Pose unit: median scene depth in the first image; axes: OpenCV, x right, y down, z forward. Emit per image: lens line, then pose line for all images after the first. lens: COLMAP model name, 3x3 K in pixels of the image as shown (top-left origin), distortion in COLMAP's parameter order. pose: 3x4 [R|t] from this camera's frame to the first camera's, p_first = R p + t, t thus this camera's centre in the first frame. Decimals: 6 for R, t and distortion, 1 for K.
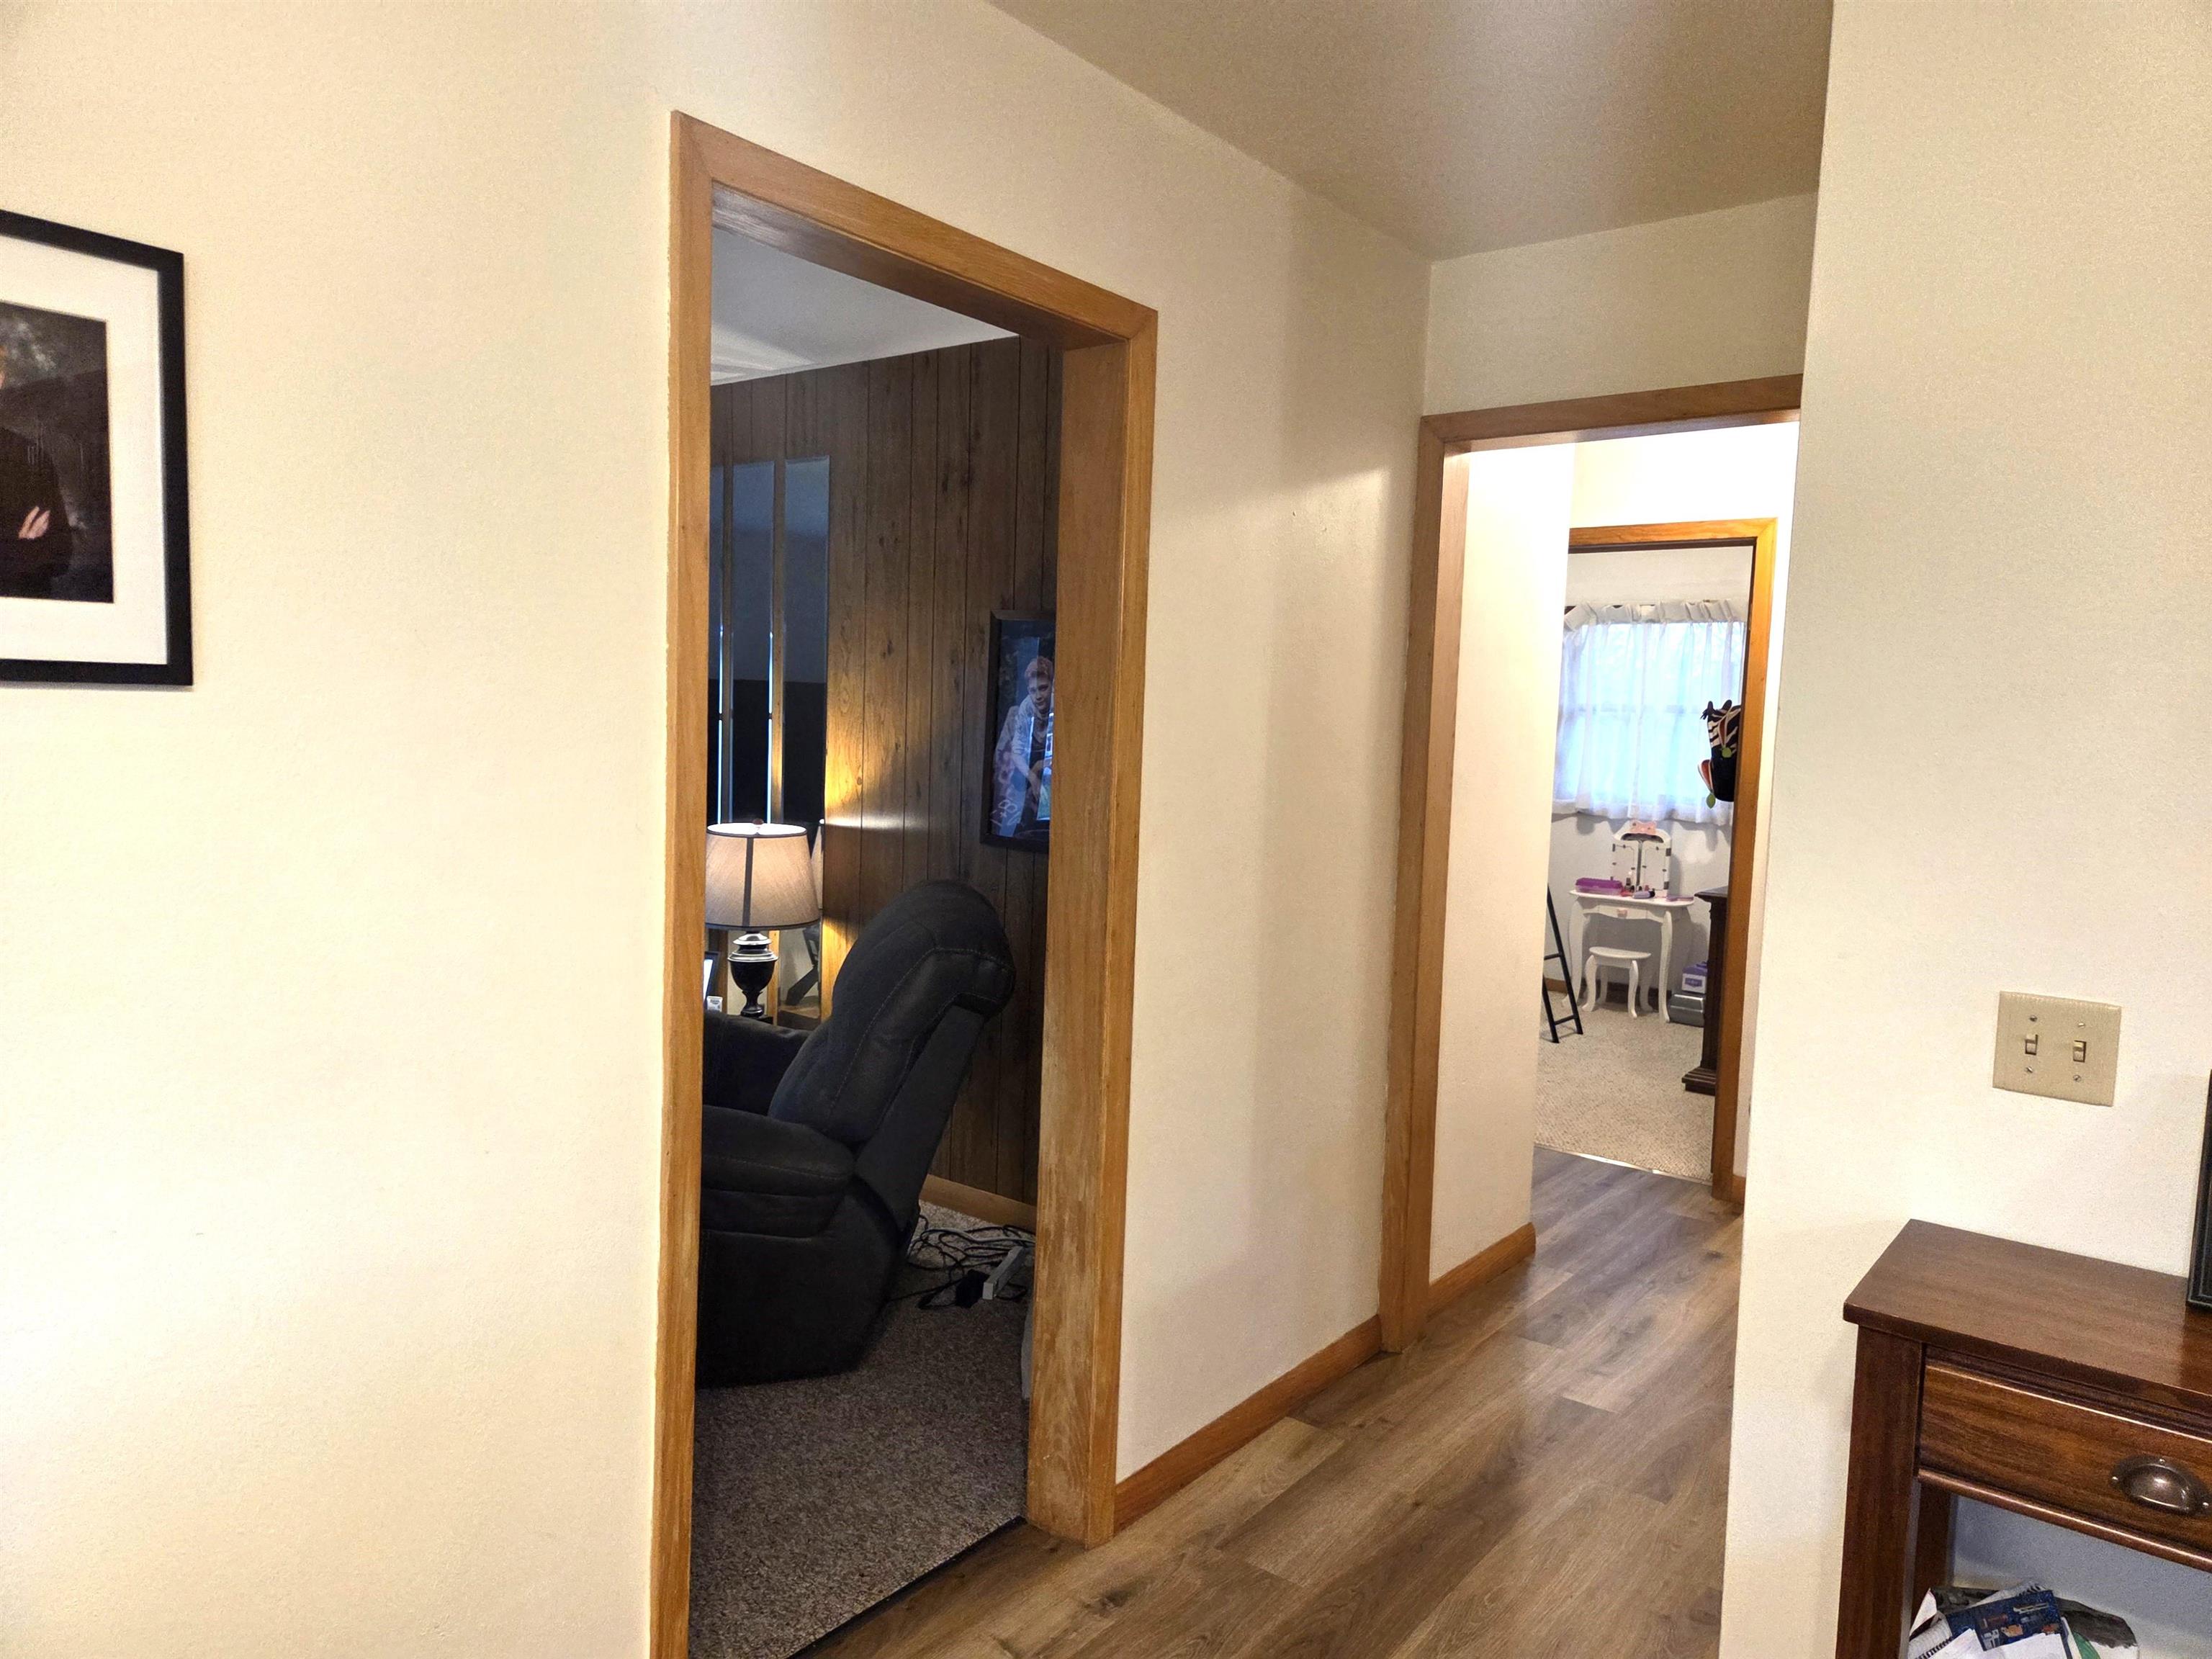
lens RADIAL K [[1482.1, 0, 1112.2], [0, 1482.1, 831.8], [0, 0, 1]] dist [0.071224, -0.049330]
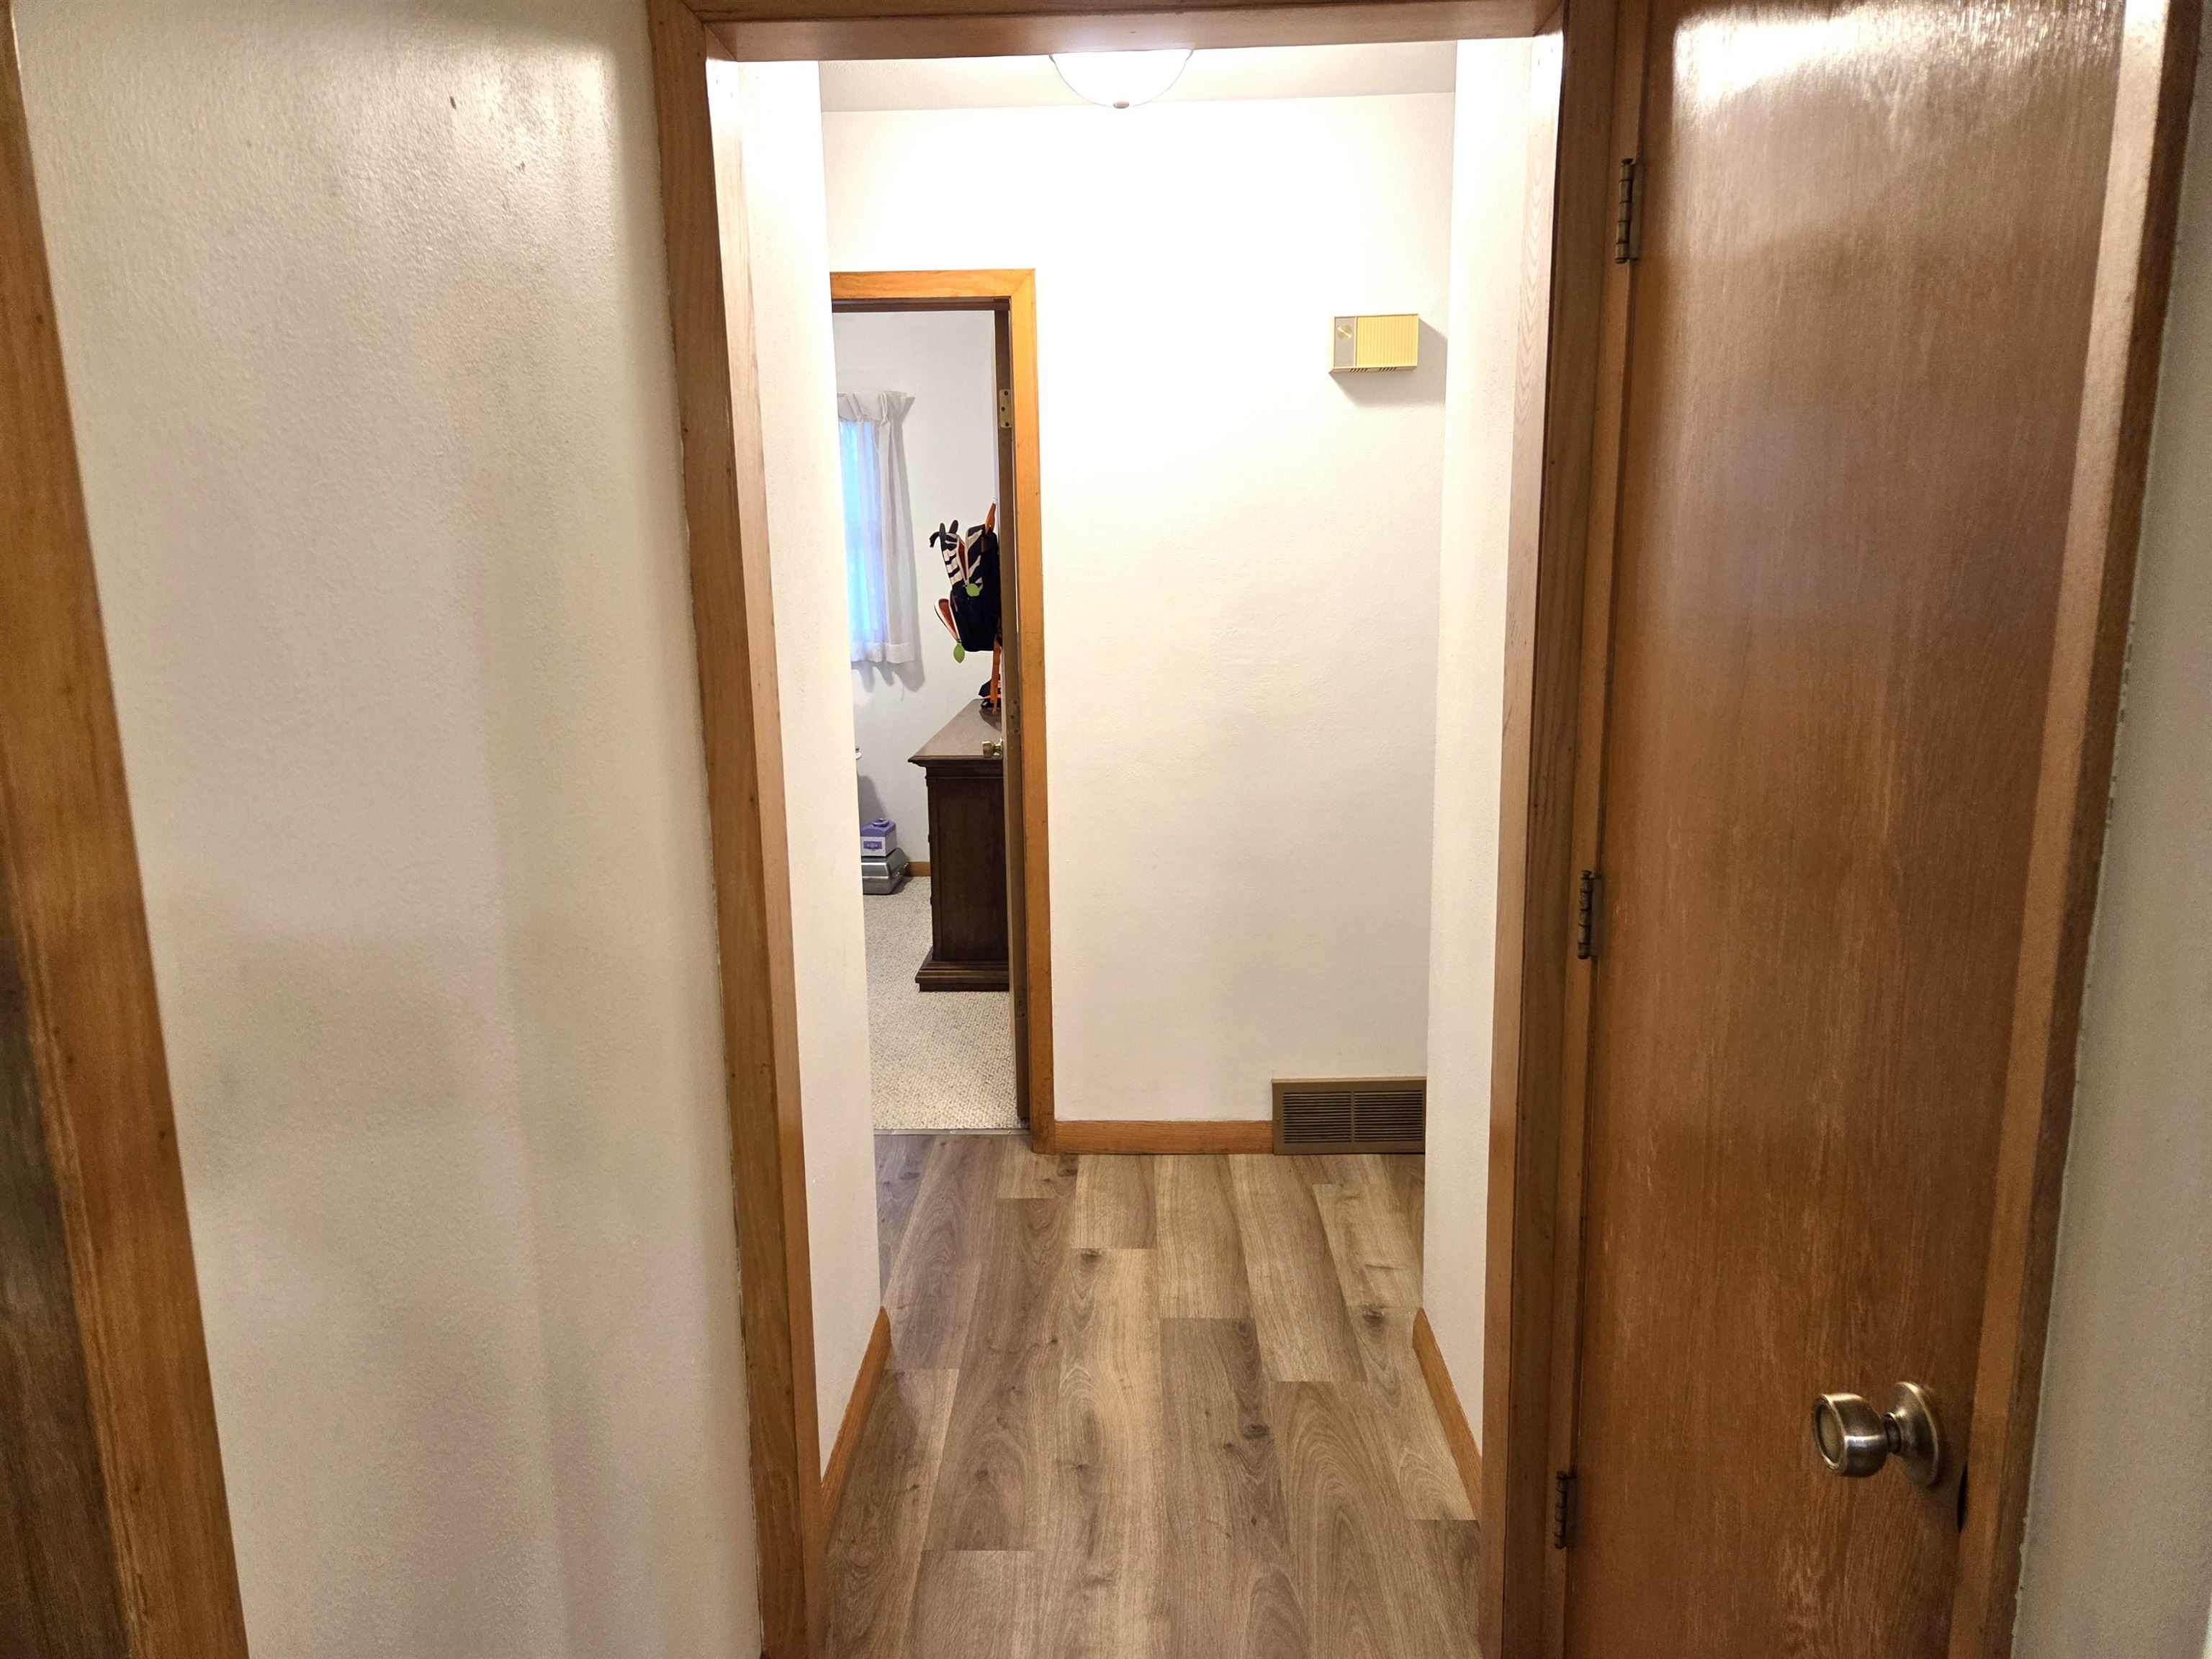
lens RADIAL K [[1482.1, 0, 1083.7], [0, 1482.1, 827.8], [0, 0, 1]] dist [0.071224, -0.049330]
pose [[0.810915, -0.159216, 0.563088, 0.002234], [0.089769, 0.984730, 0.149160, -0.041189], [-0.578238, -0.070408, 0.812825, 0.330407]]
